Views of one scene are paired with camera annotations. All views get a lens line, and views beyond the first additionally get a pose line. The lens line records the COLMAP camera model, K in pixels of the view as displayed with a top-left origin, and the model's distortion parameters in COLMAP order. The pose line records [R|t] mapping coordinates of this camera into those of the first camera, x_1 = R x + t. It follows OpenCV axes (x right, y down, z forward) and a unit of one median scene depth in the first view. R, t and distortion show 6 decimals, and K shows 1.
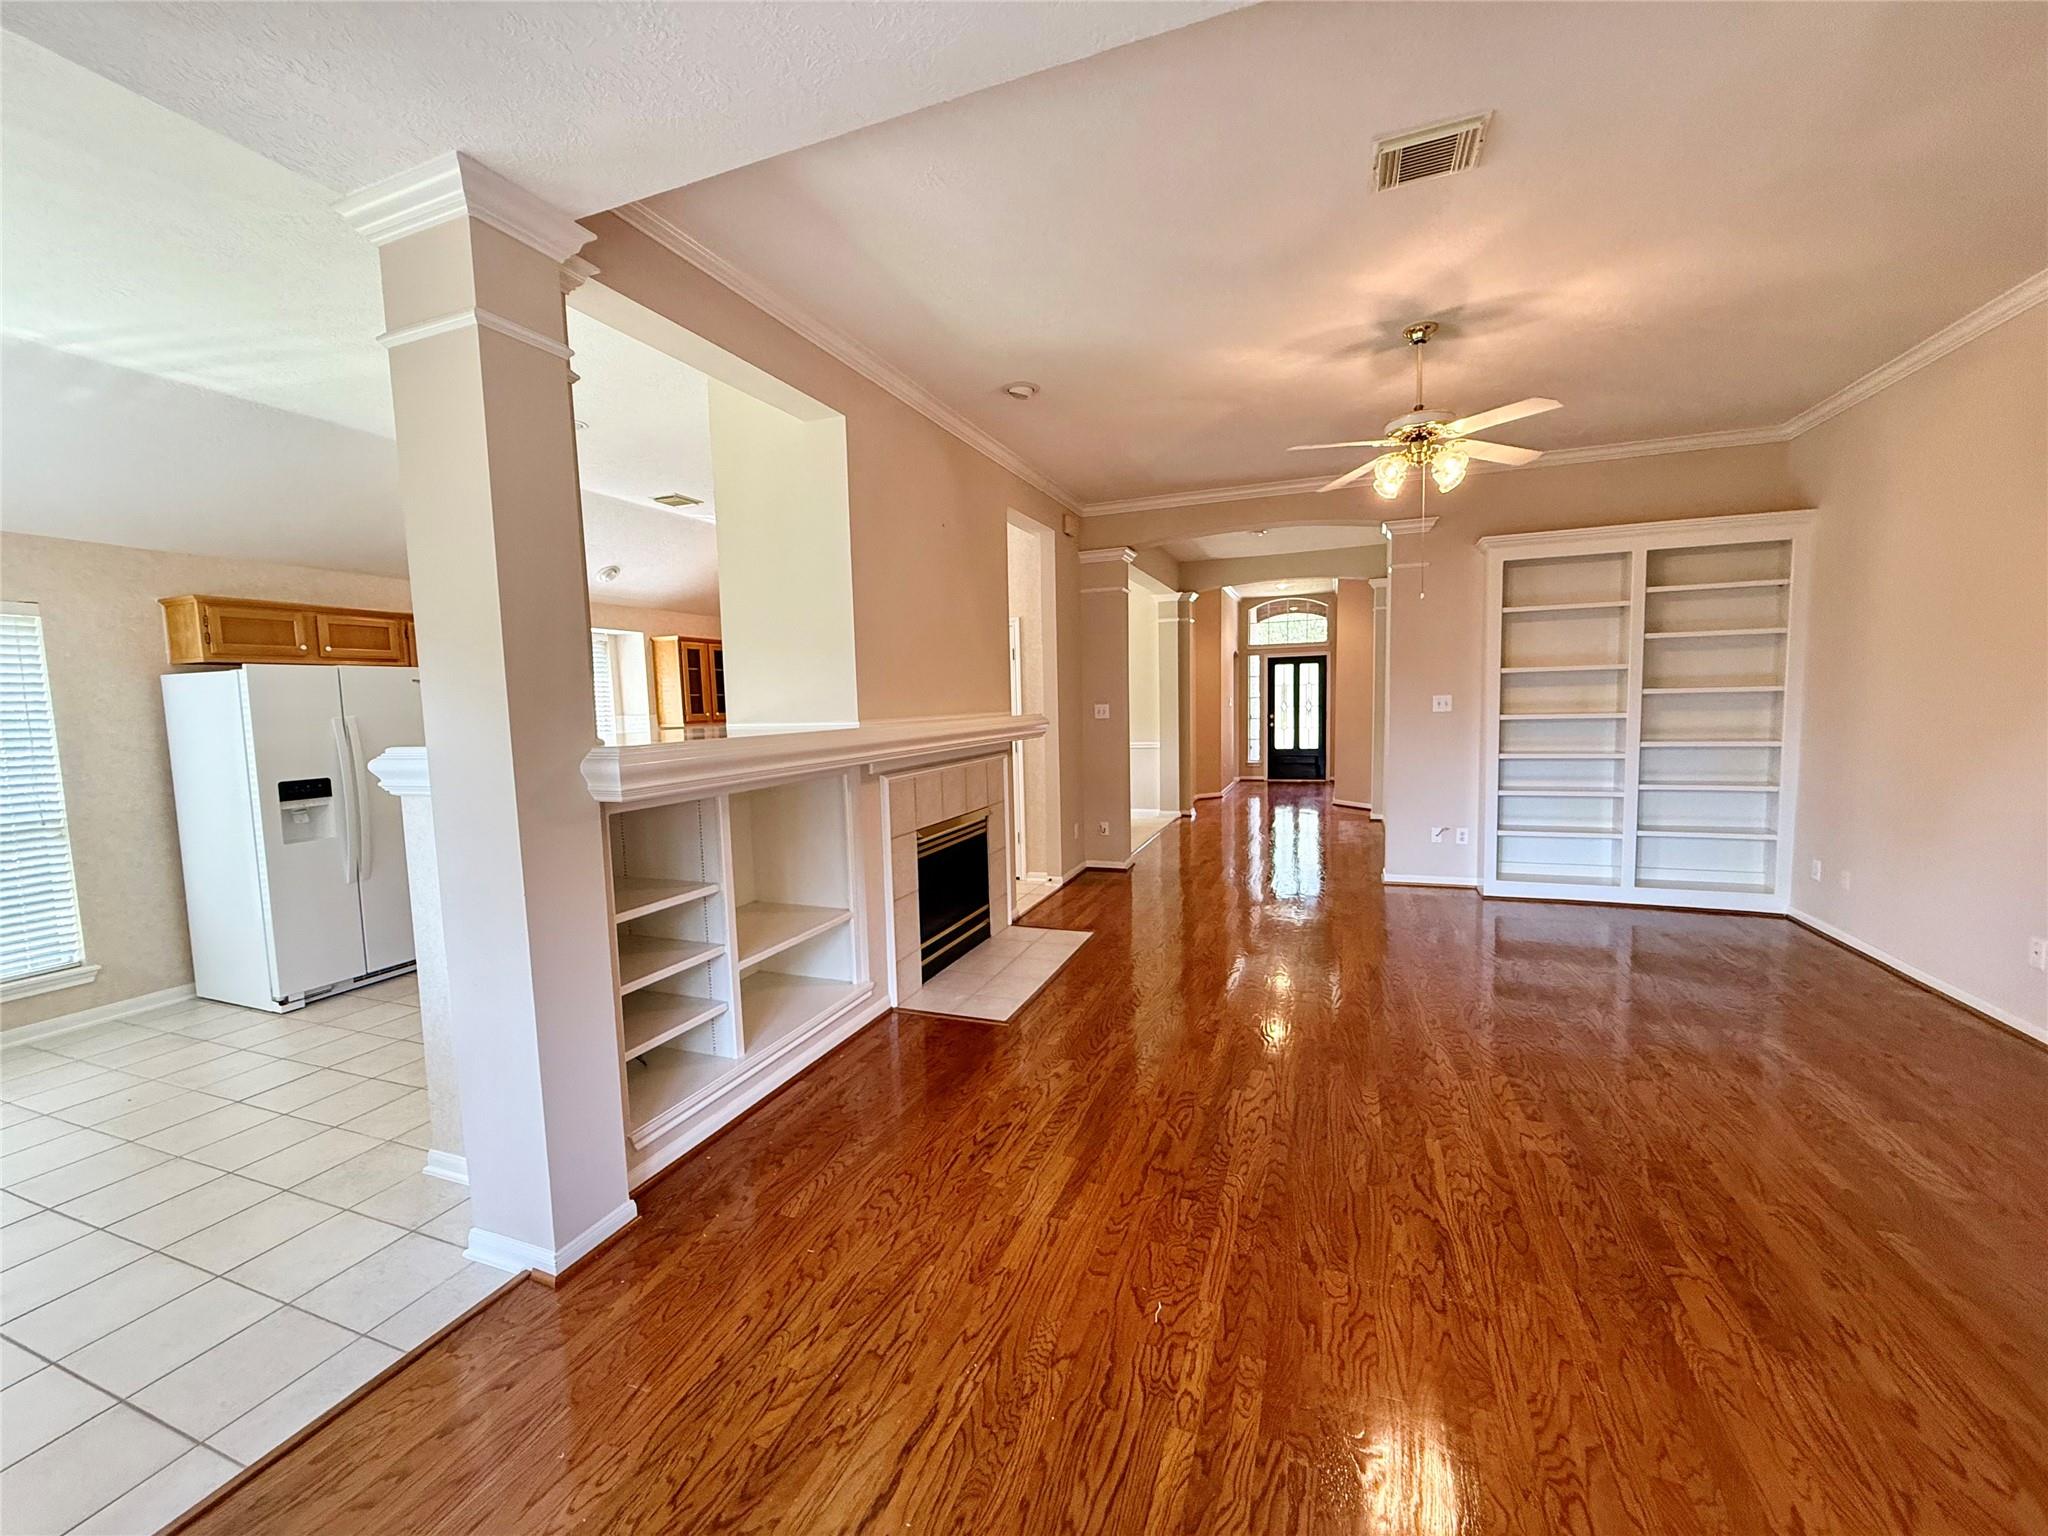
lens RADIAL K [[812.2, 0, 1024.4], [0, 812.2, 762.8], [0, 0, 1]] dist [0.000989, 0.000160]
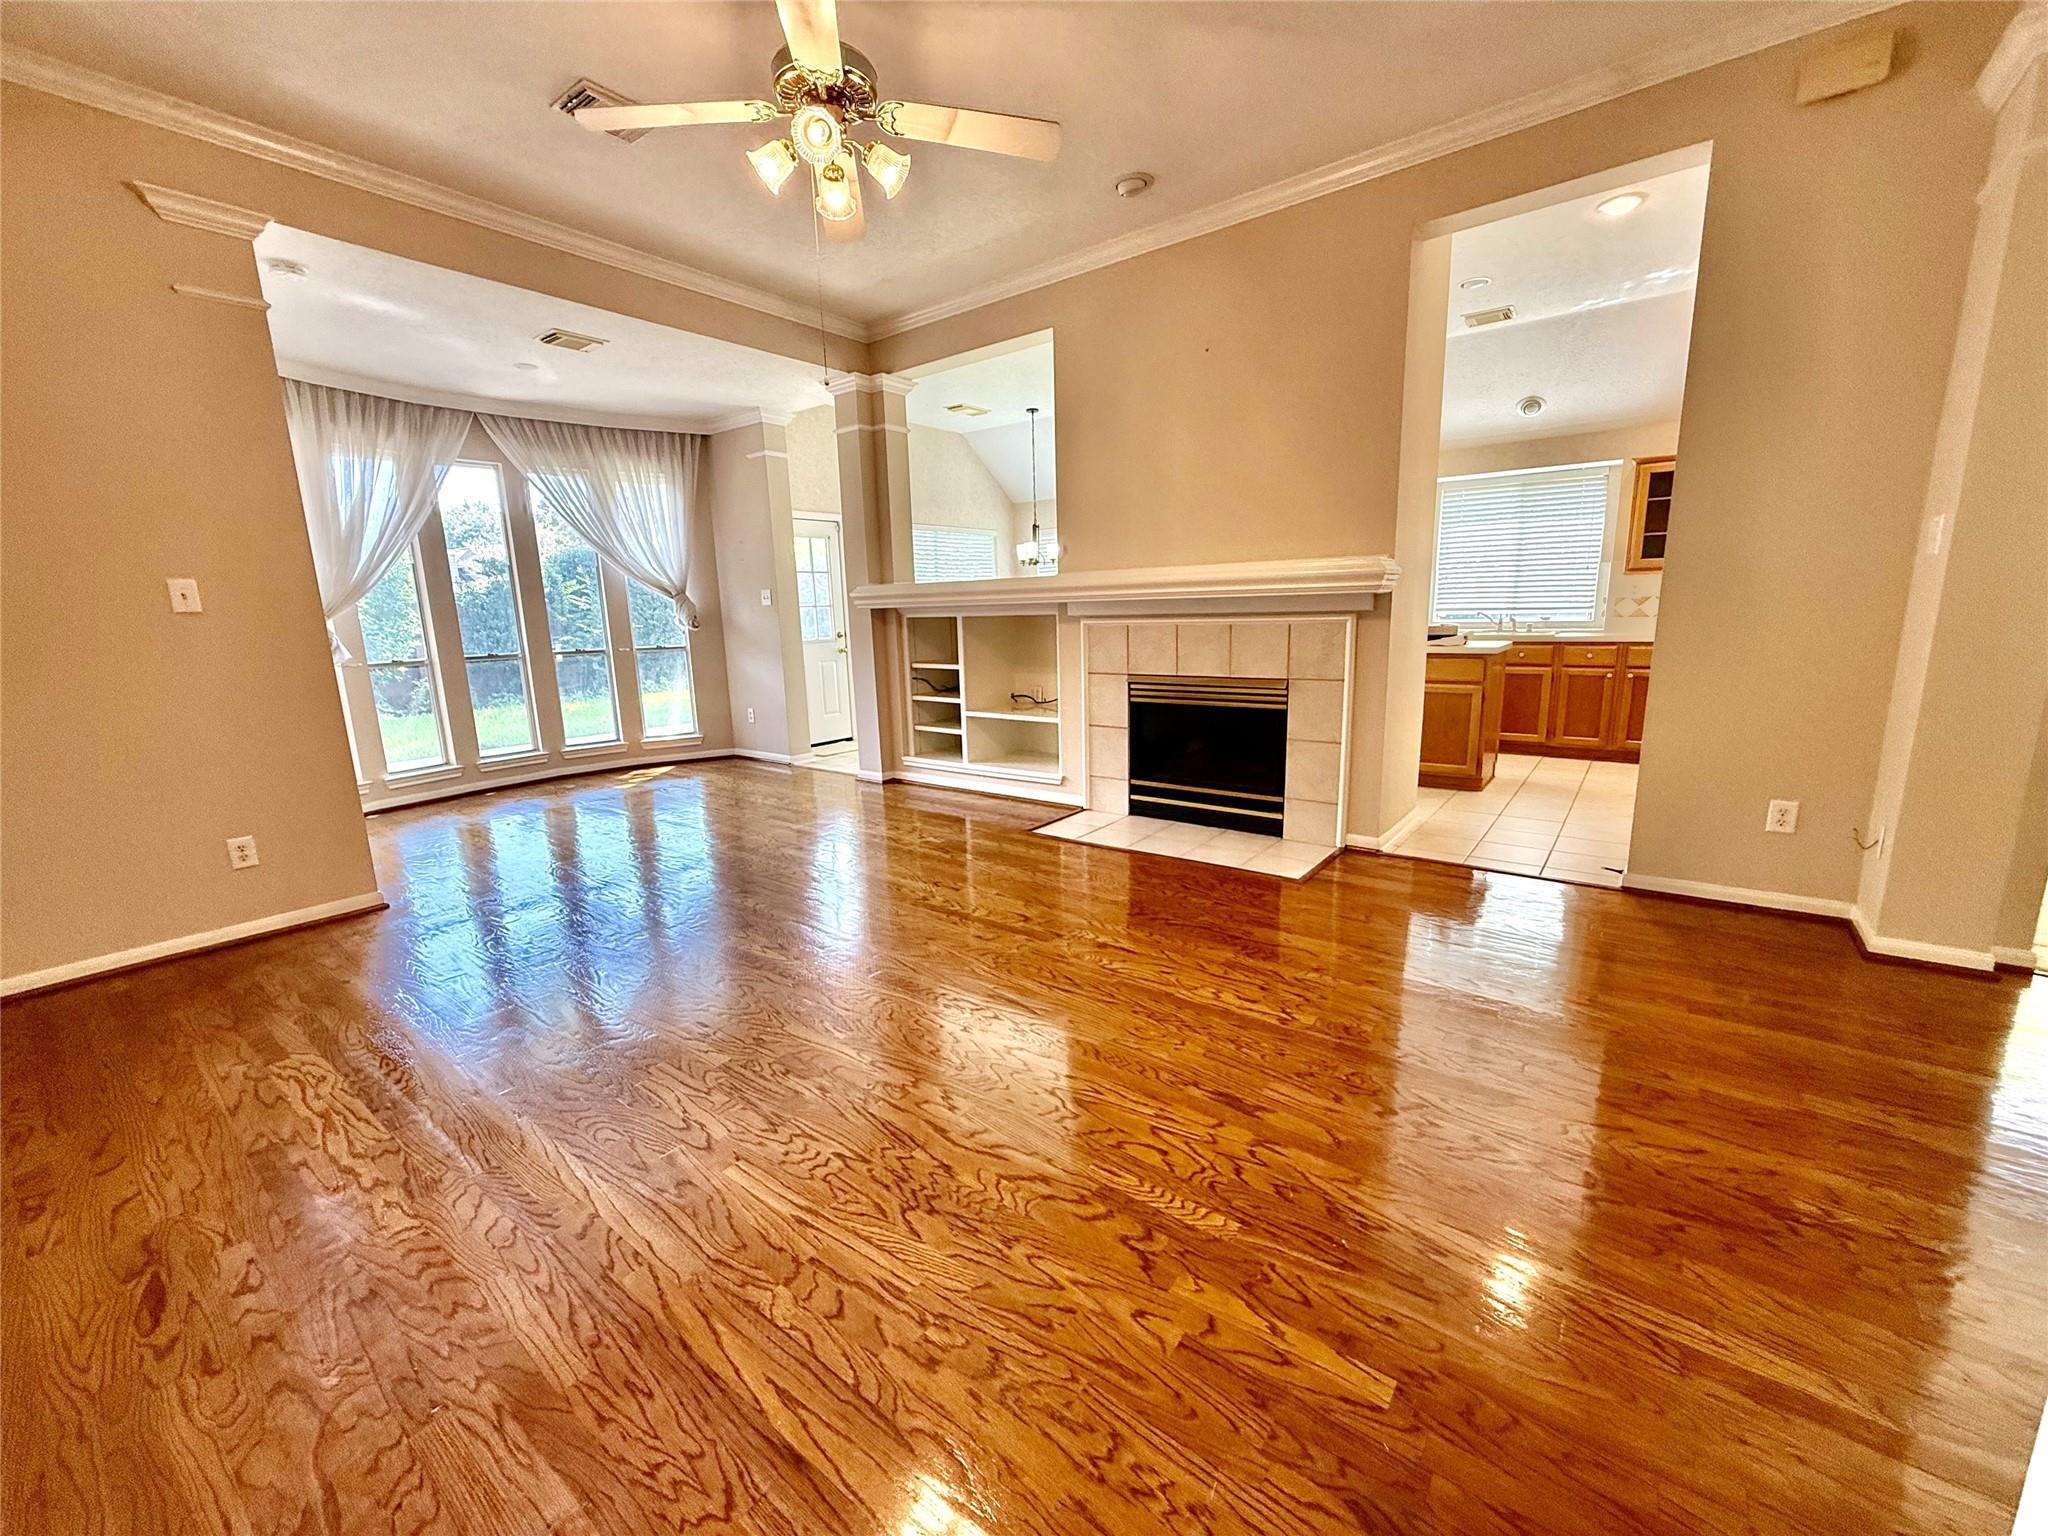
lens RADIAL K [[816.6, 0, 1021.2], [0, 816.6, 768.2], [0, 0, 1]] dist [-0.001209, 0.000185]
pose [[-0.280764, 0.220826, -0.934028, 0.947692], [-0.039123, 0.969730, 0.241027, -0.053679], [0.958979, 0.104214, -0.263626, 1.135347]]
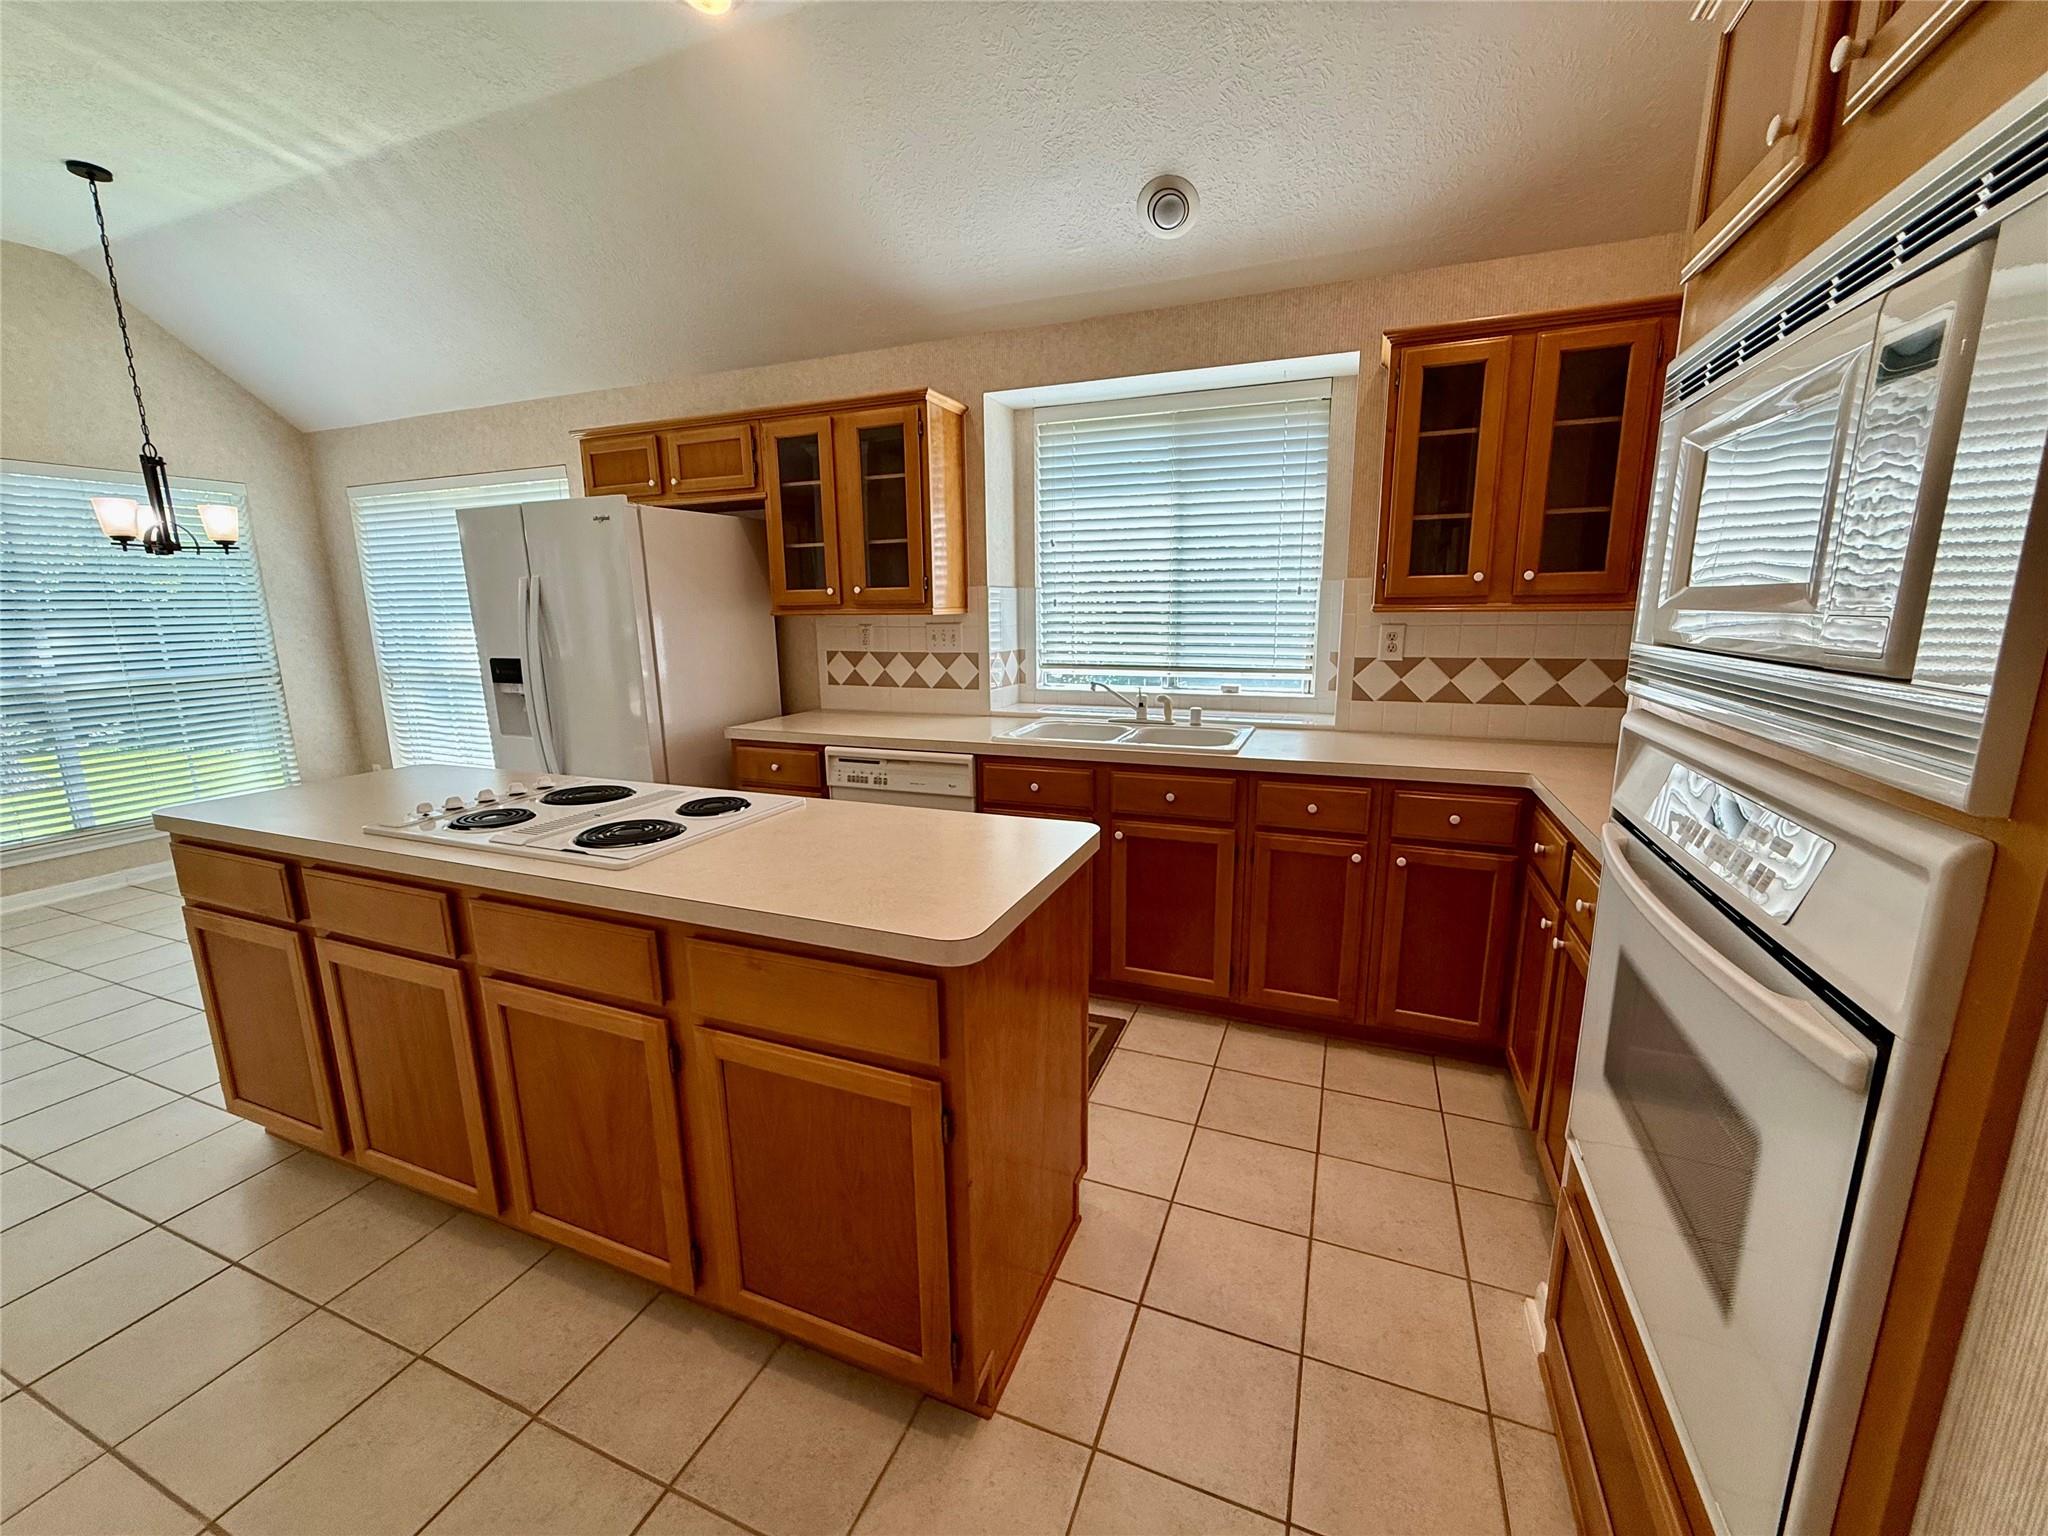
lens RADIAL K [[816.2, 0, 1022.1], [0, 816.2, 761.8], [0, 0, 1]] dist [-0.000542, 0.000083]
pose [[-0.017673, 0.223712, -0.974495, -0.108113], [-0.062718, 0.972480, 0.224387, -0.088742], [0.997875, 0.065083, -0.003156, 1.473453]]
